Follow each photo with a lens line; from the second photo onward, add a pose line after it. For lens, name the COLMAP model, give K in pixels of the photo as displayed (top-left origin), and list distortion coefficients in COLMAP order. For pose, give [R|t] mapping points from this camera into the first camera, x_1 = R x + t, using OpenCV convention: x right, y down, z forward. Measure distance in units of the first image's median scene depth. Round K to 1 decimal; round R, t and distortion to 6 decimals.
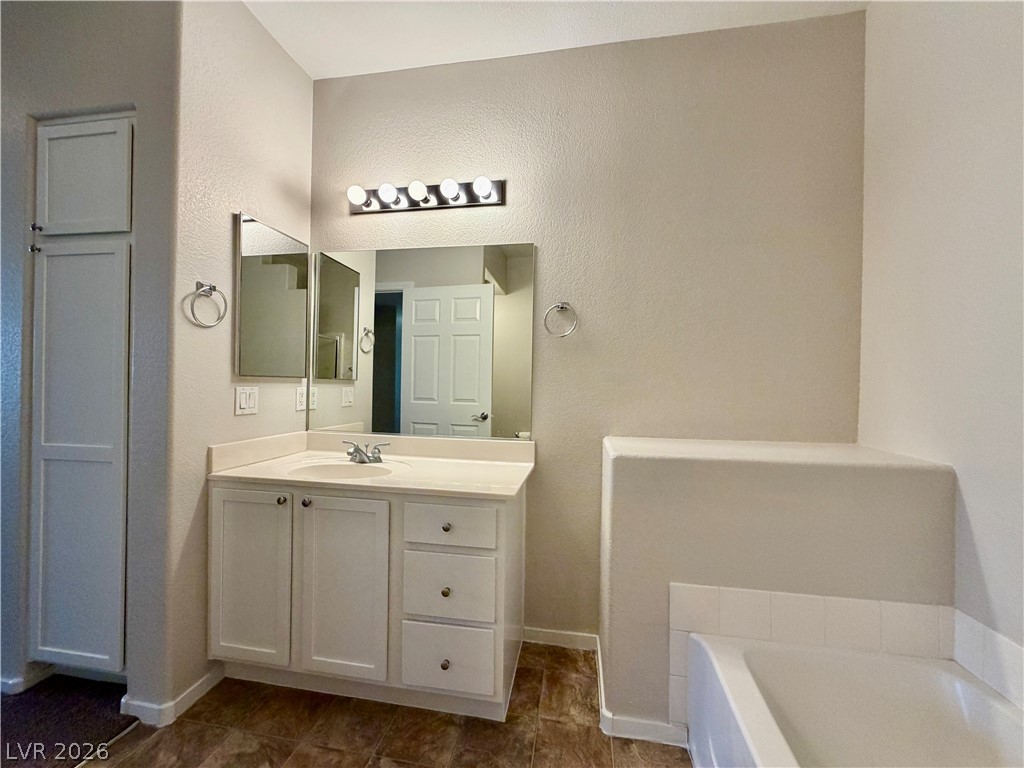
lens RADIAL K [[407.7, 0, 507.4], [0, 407.7, 384.0], [0, 0, 1]] dist [0.000238, -0.000202]
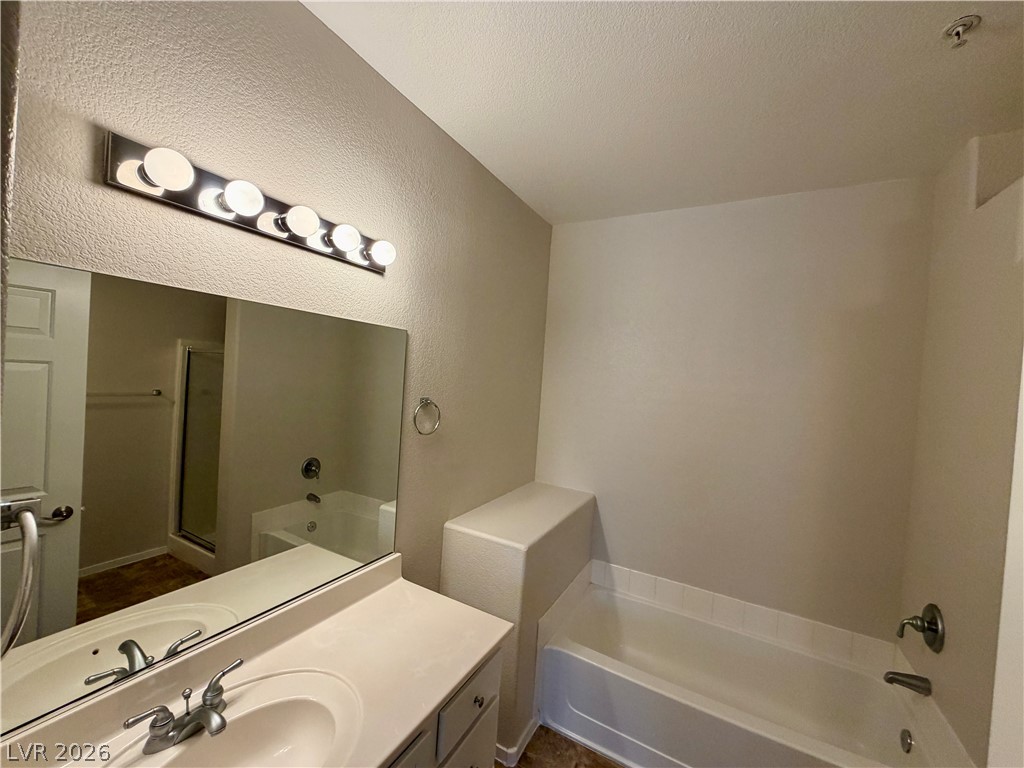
lens RADIAL K [[407.7, 0, 509.1], [0, 407.7, 385.6], [0, 0, 1]] dist [0.000238, -0.000202]
pose [[0.326653, -0.019428, 0.944945, -0.942422], [-0.059490, 0.997384, 0.041071, -0.376470], [-0.943270, -0.069631, 0.324642, 0.682722]]
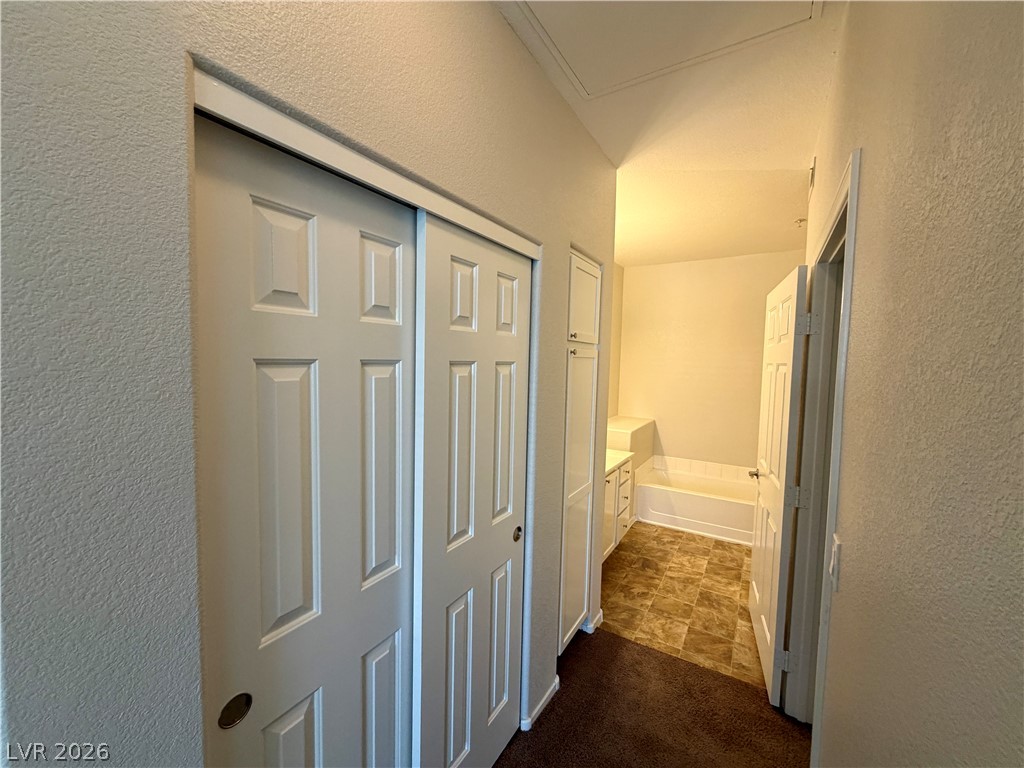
lens RADIAL K [[407.7, 0, 510.2], [0, 407.7, 386.1], [0, 0, 1]] dist [0.000238, -0.000202]
pose [[0.370739, -0.069377, 0.926142, -2.640777], [-0.022399, 0.996248, 0.083595, -0.359789], [-0.928467, -0.051736, 0.367794, 0.769555]]
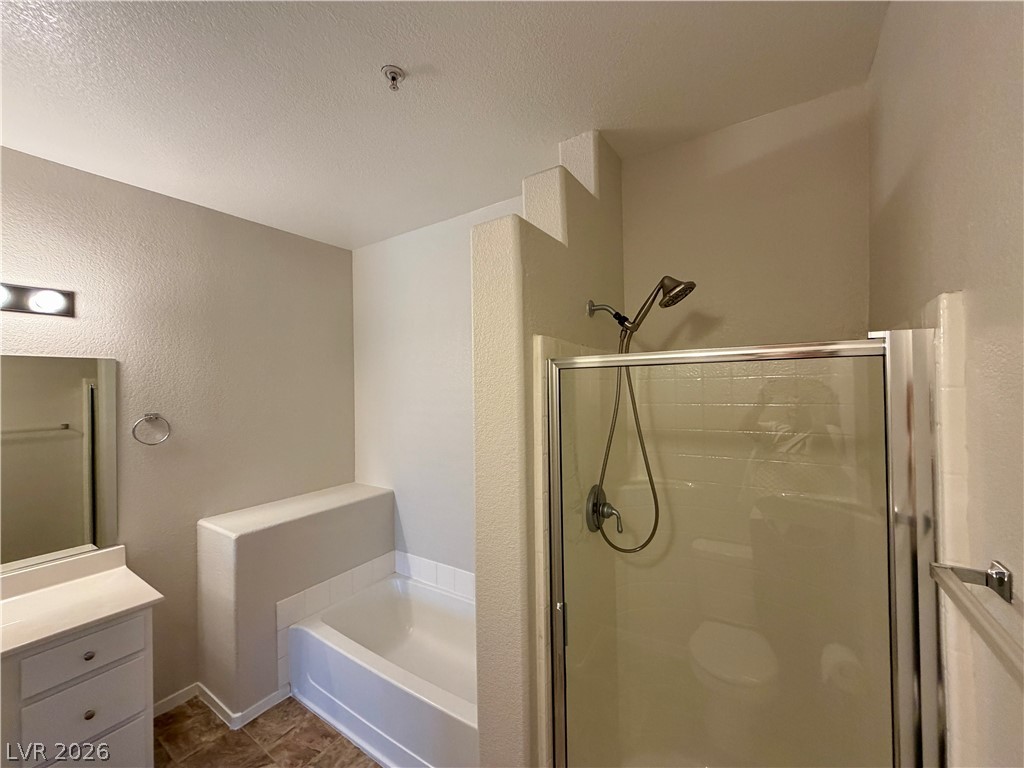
lens RADIAL K [[407.7, 0, 510.7], [0, 407.7, 385.6], [0, 0, 1]] dist [0.000238, -0.000202]
pose [[0.393815, -0.020821, 0.918954, -0.687996], [0.020062, 0.999700, 0.014053, -0.368945], [-0.918971, 0.012902, 0.394115, -0.486594]]
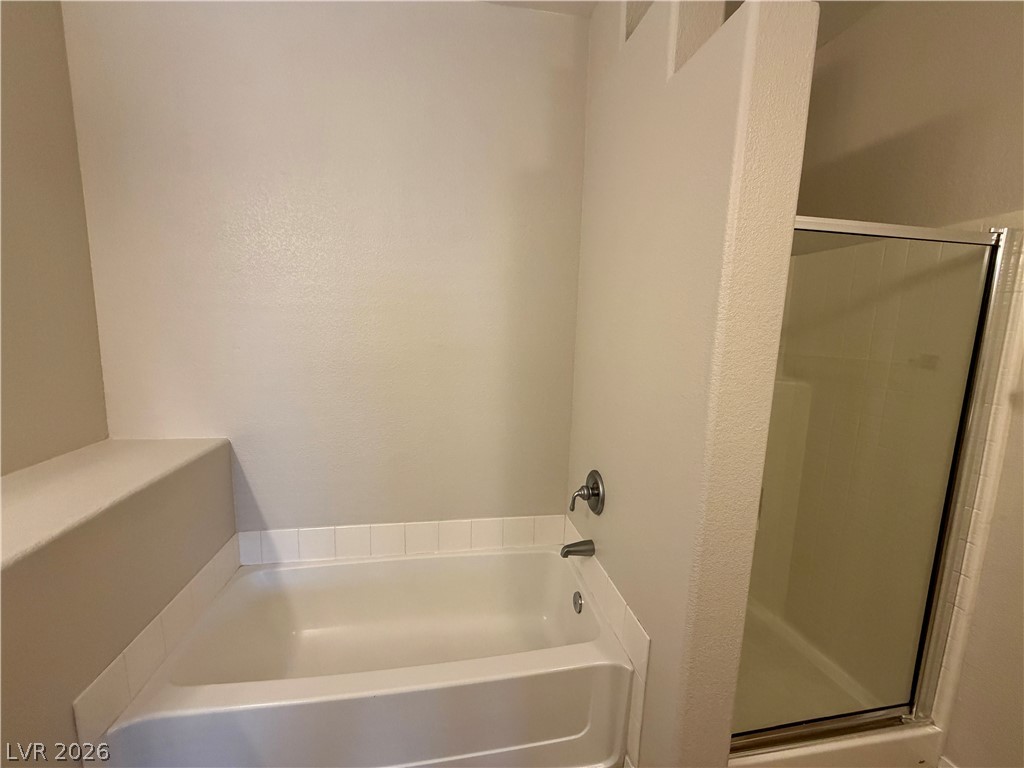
lens RADIAL K [[407.7, 0, 510.8], [0, 407.7, 380.7], [0, 0, 1]] dist [0.000238, -0.000202]
pose [[-0.343346, -0.148893, 0.927332, -0.438478], [-0.035116, 0.988699, 0.145744, -0.201402], [-0.938552, 0.017476, -0.344694, 0.509026]]
